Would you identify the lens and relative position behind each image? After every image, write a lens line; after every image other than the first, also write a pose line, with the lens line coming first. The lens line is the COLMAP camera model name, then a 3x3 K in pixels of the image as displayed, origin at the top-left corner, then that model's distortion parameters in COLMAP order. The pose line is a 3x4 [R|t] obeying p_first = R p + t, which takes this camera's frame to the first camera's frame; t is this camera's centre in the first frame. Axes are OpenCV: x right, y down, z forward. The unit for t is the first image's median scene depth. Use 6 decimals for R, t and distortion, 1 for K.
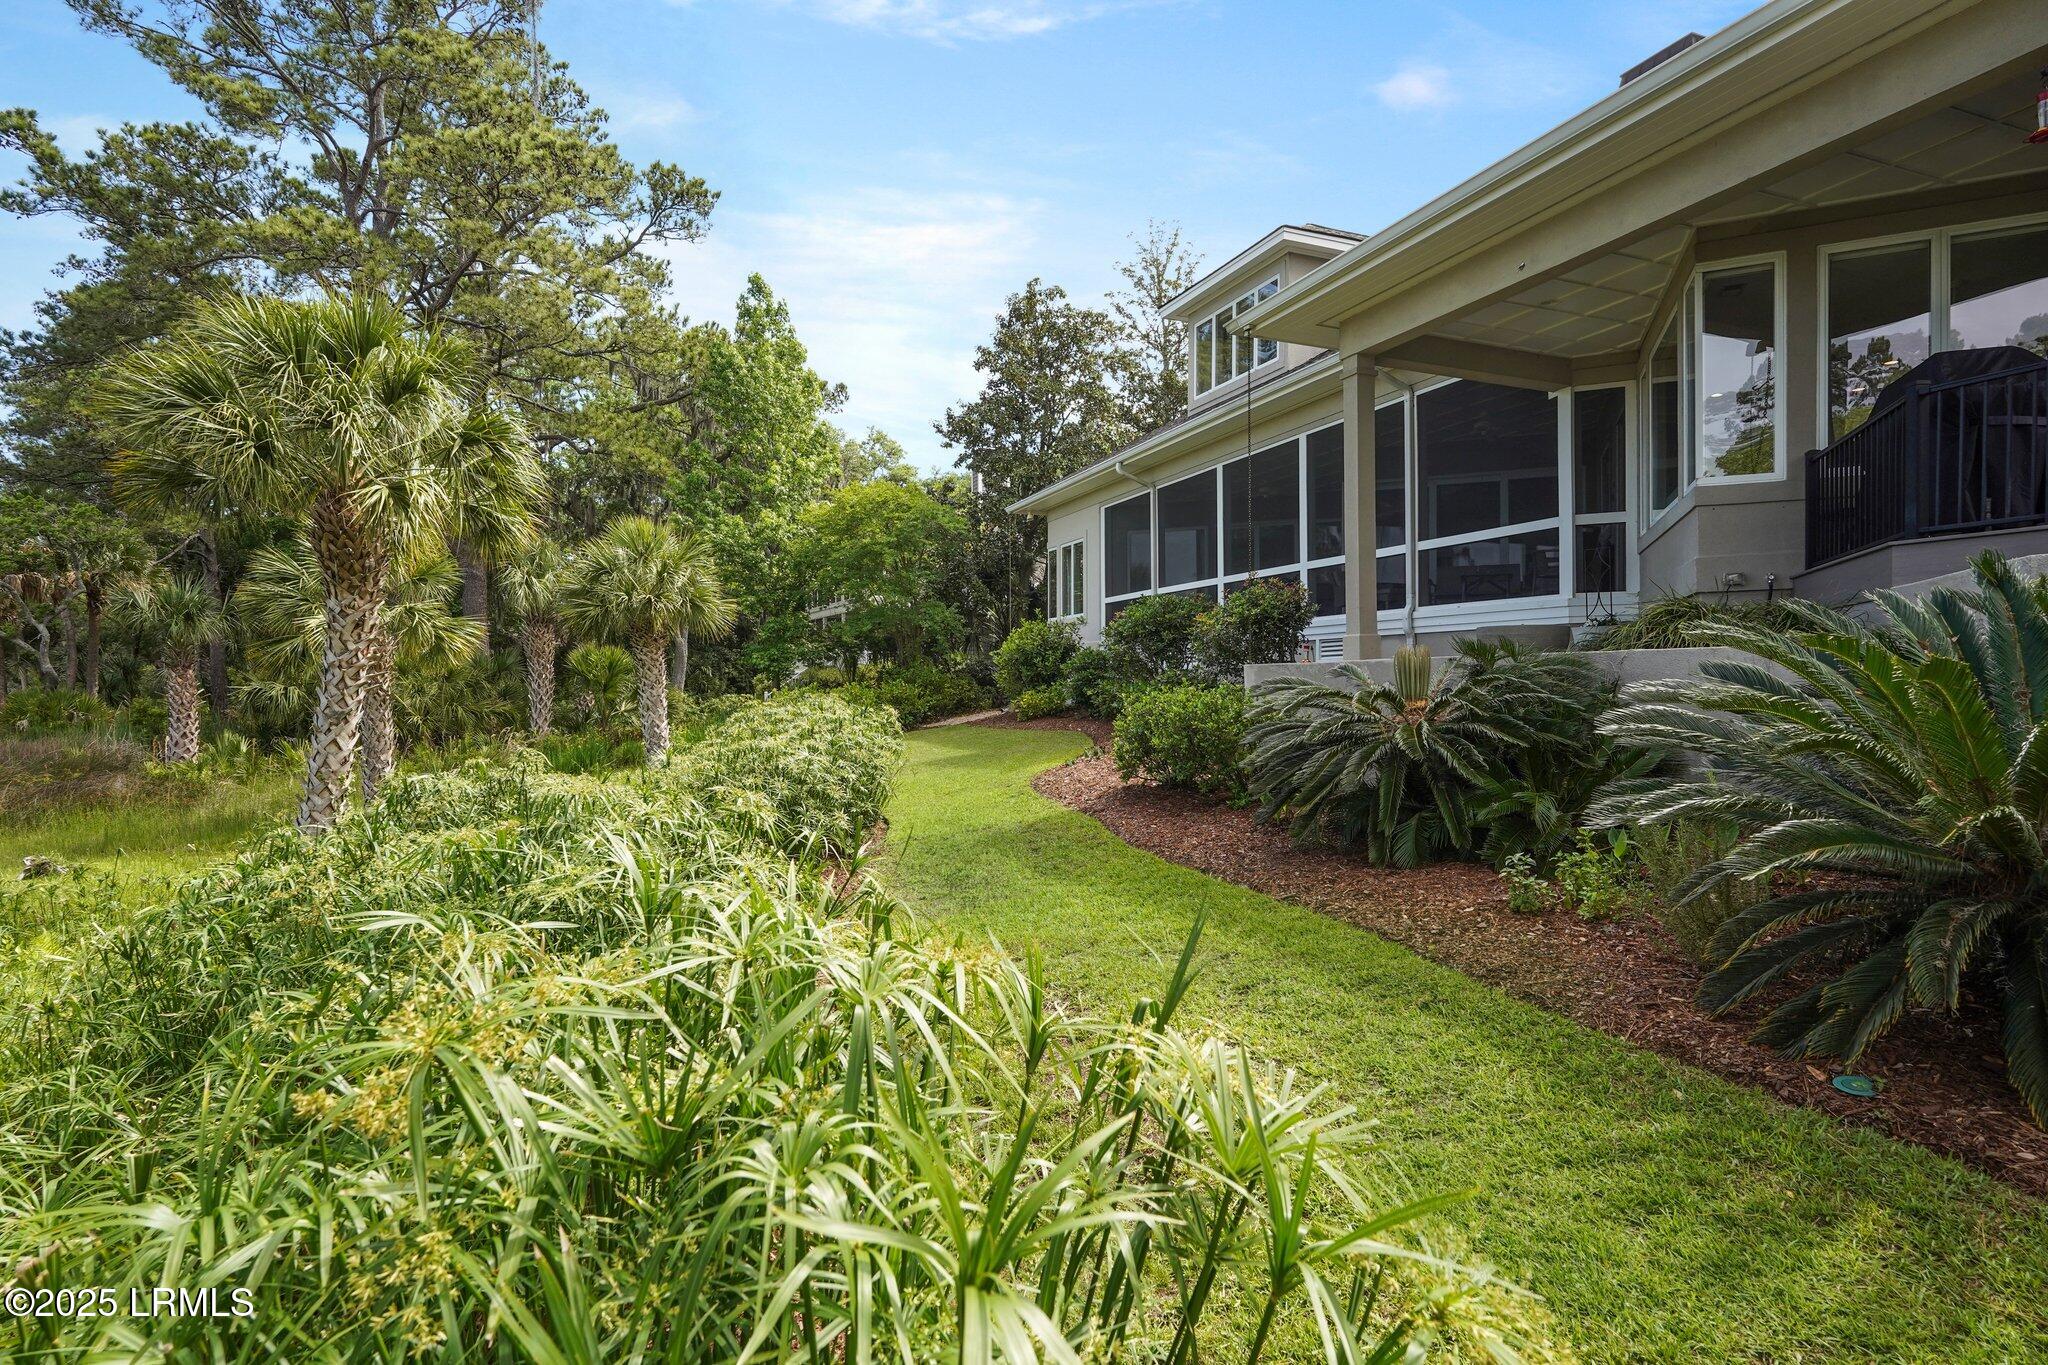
lens RADIAL K [[1039.7, 0, 1016.7], [0, 1039.7, 686.0], [0, 0, 1]] dist [-0.002901, 0.000663]
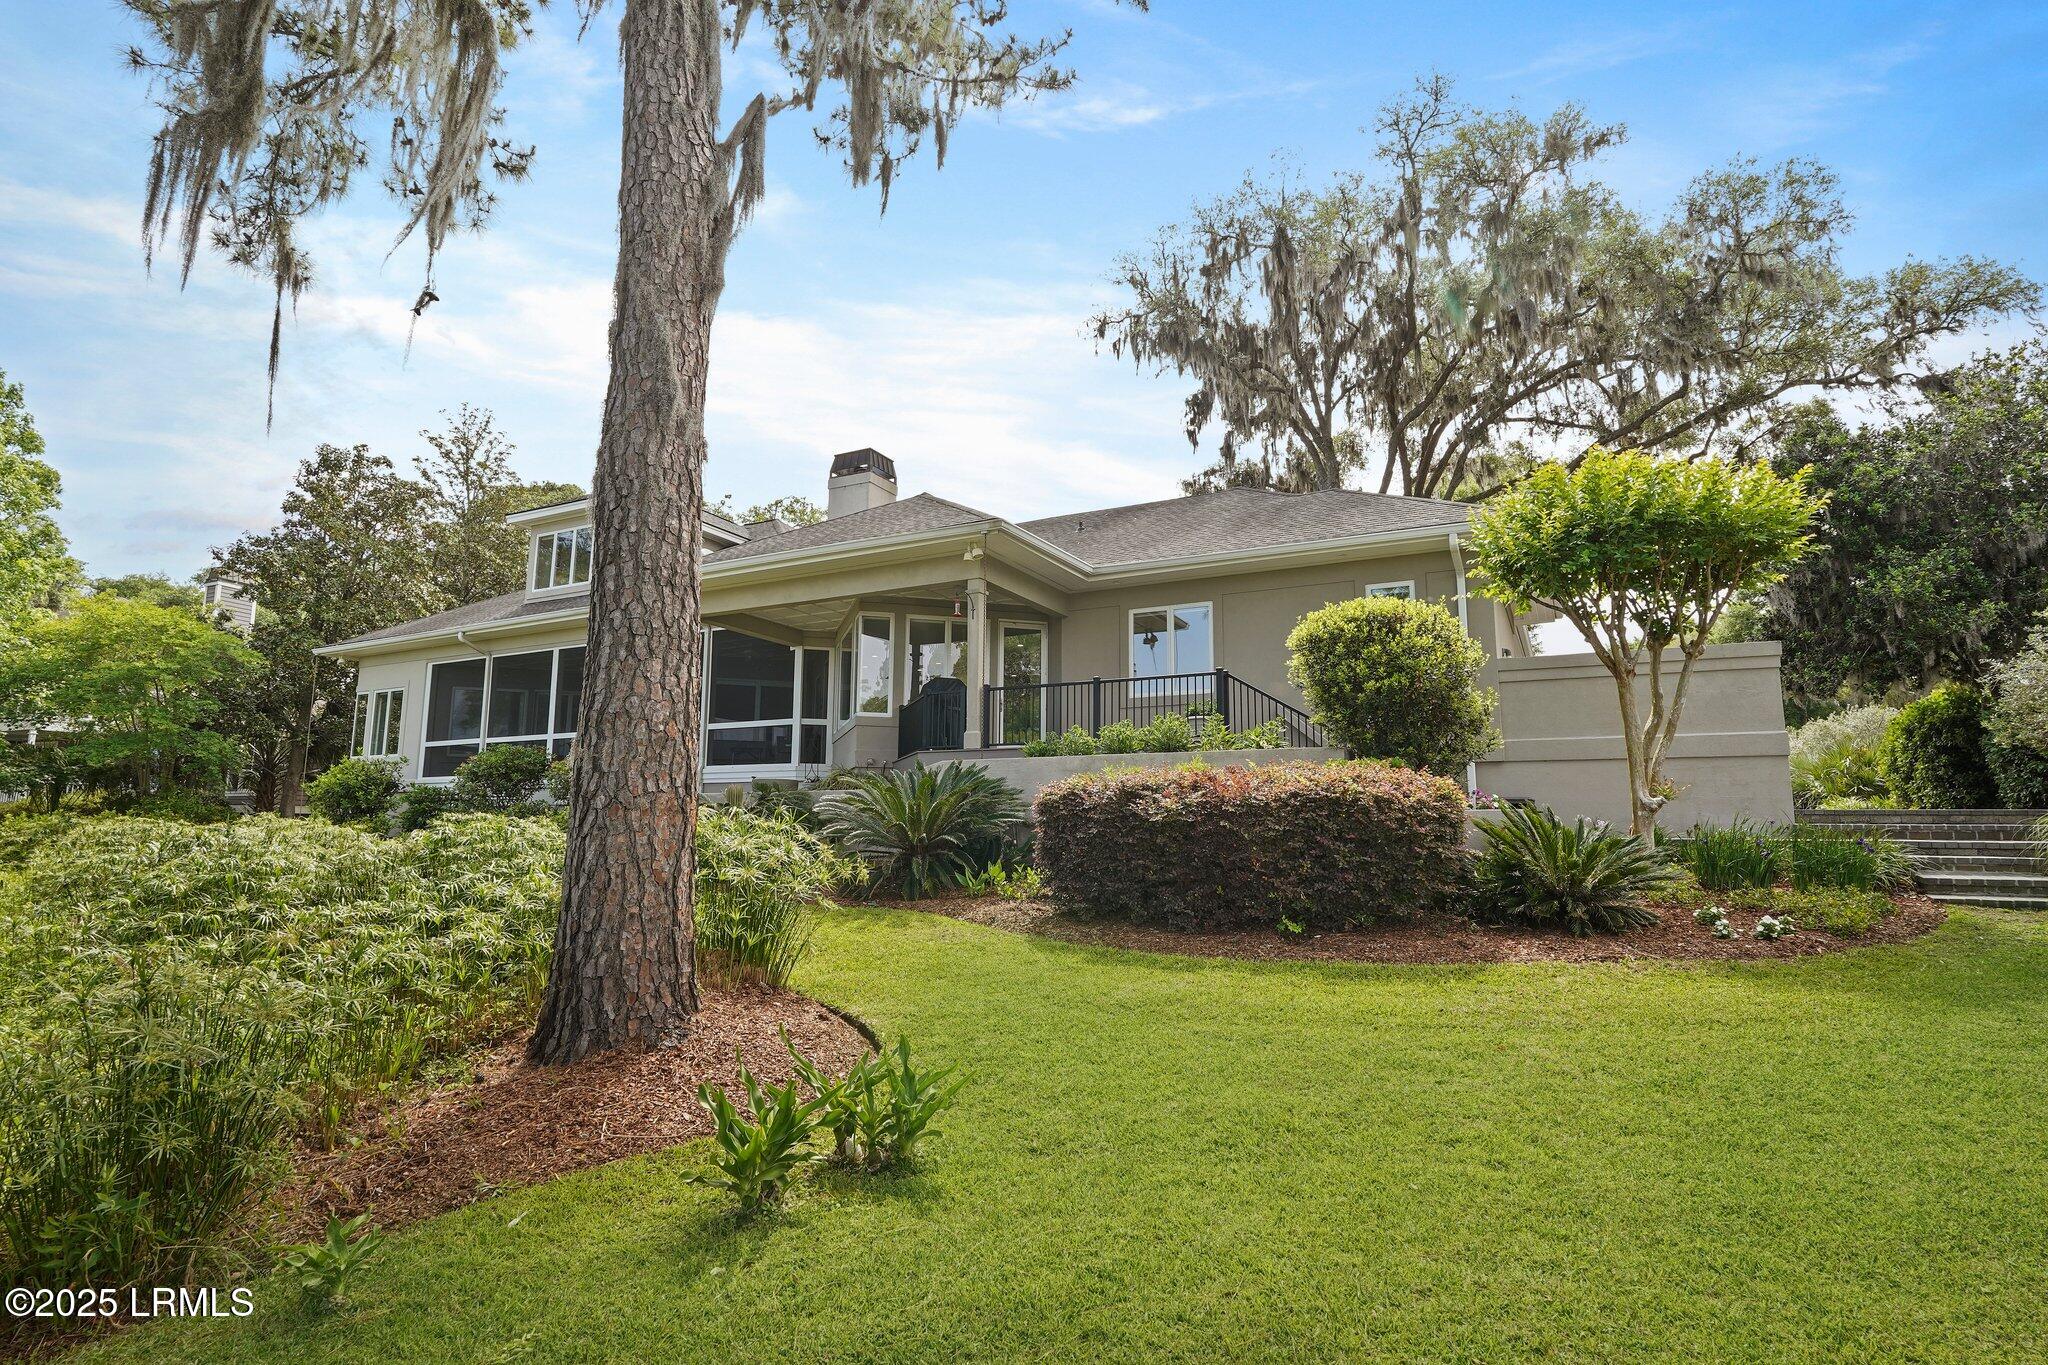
lens RADIAL K [[1039.7, 0, 1025.6], [0, 1039.7, 680.9], [0, 0, 1]] dist [-0.002901, 0.000663]
pose [[0.751795, 0.109329, 0.650270, -0.205076], [-0.007297, 0.987478, -0.157586, 0.029009], [-0.659356, 0.113727, 0.743179, -0.353022]]
